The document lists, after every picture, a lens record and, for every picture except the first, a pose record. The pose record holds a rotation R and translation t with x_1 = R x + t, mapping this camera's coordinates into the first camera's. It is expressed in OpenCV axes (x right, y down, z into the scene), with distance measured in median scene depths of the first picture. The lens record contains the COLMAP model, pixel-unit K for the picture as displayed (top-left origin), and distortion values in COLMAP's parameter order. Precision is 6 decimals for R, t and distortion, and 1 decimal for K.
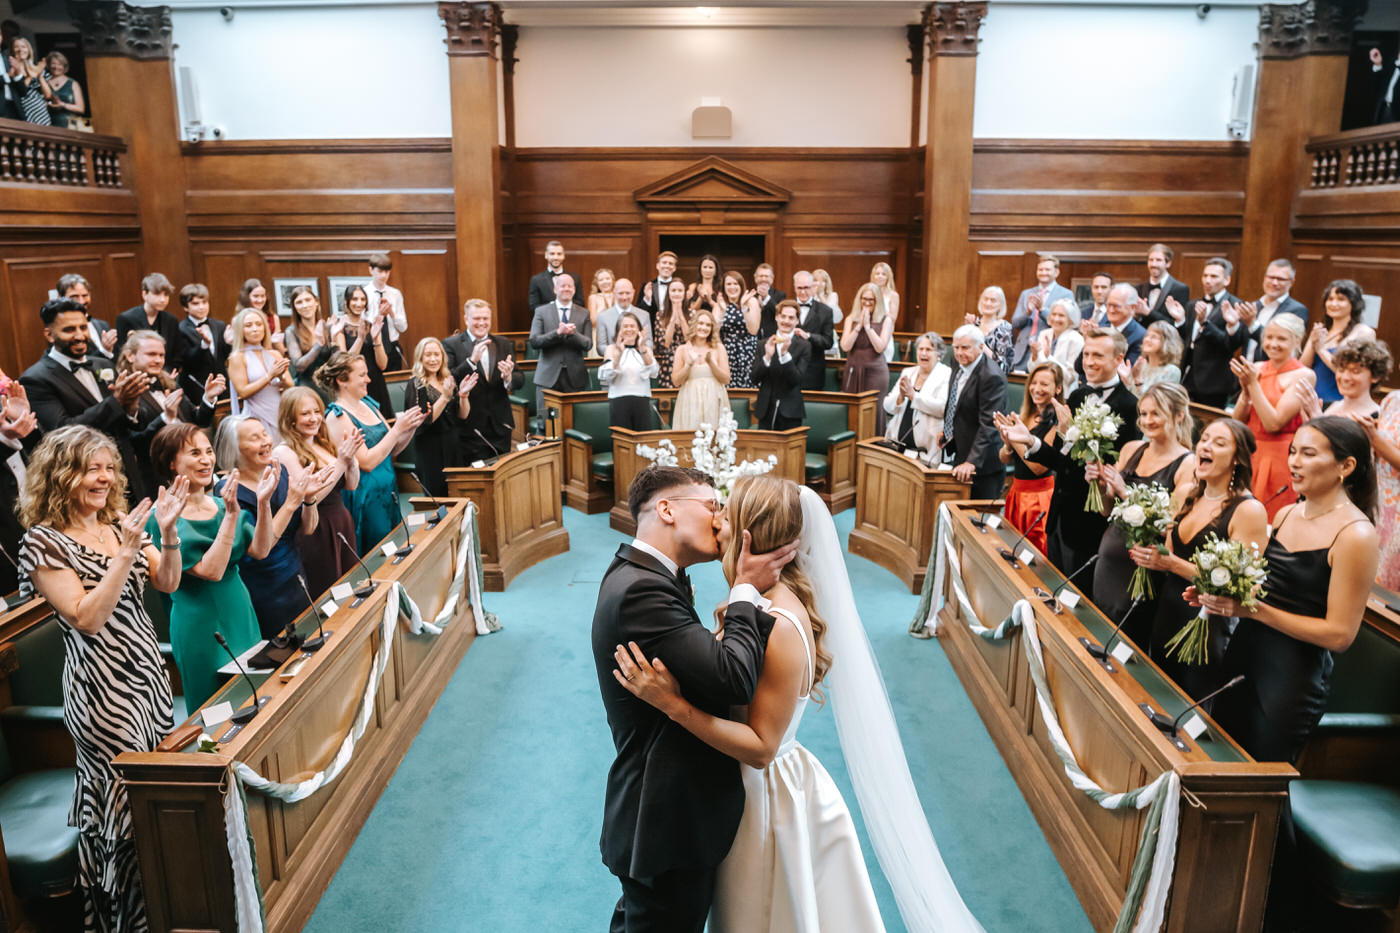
lens RADIAL K [[1004.2, 0, 700.0], [0, 1004.2, 466.5], [0, 0, 1]] dist [-0.063645, 0.046126]
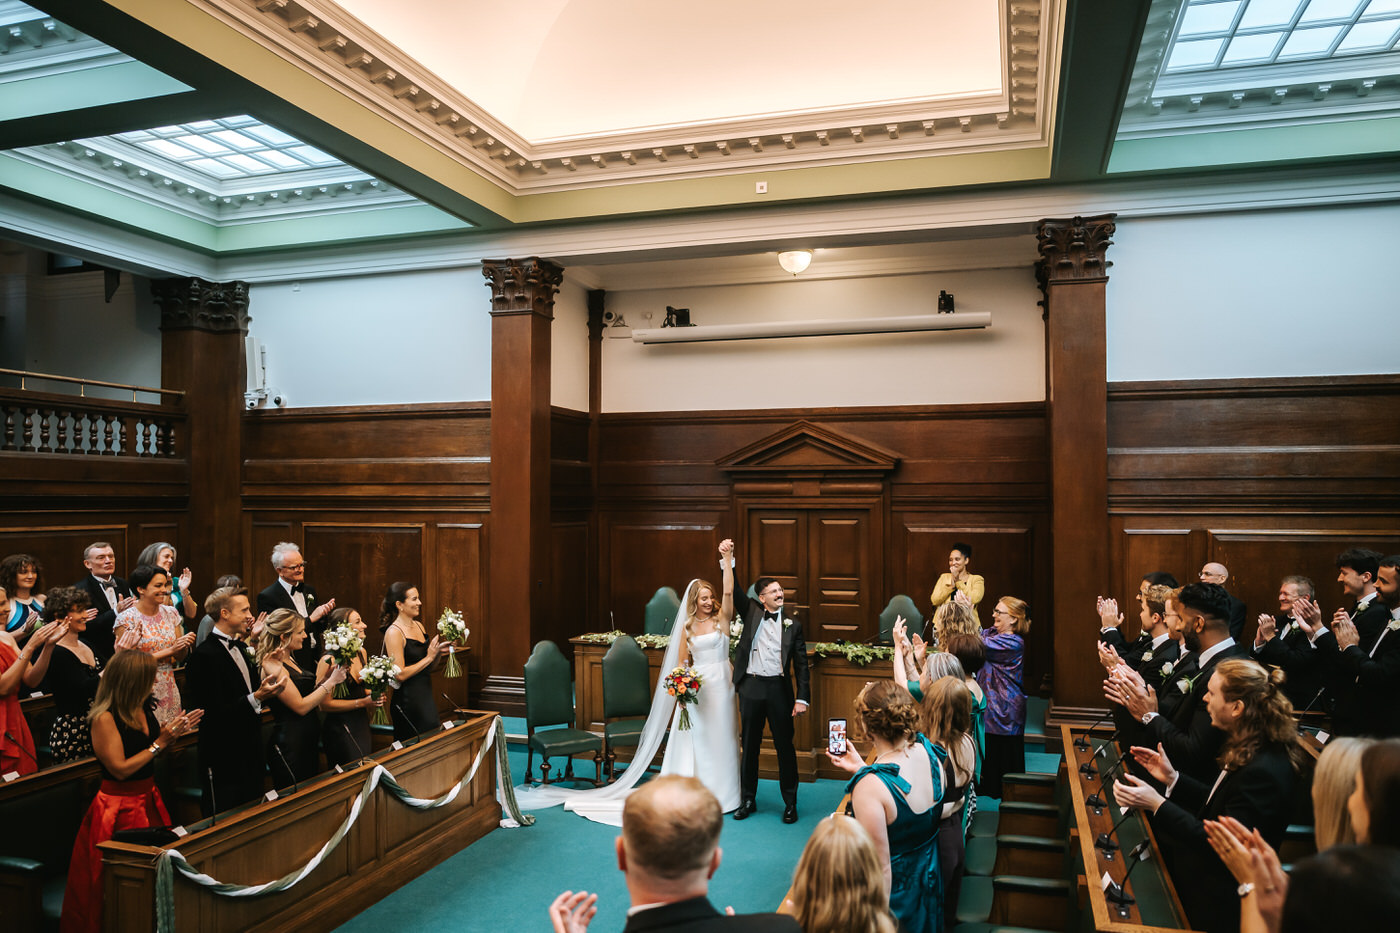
lens RADIAL K [[1004.2, 0, 700.0], [0, 1004.2, 466.5], [0, 0, 1]] dist [-0.063645, 0.046126]
pose [[0.958902, -0.006789, -0.283656, 0.189589], [-0.068532, 0.964572, -0.254762, -0.056098], [0.275336, 0.263731, 0.924465, 0.230893]]
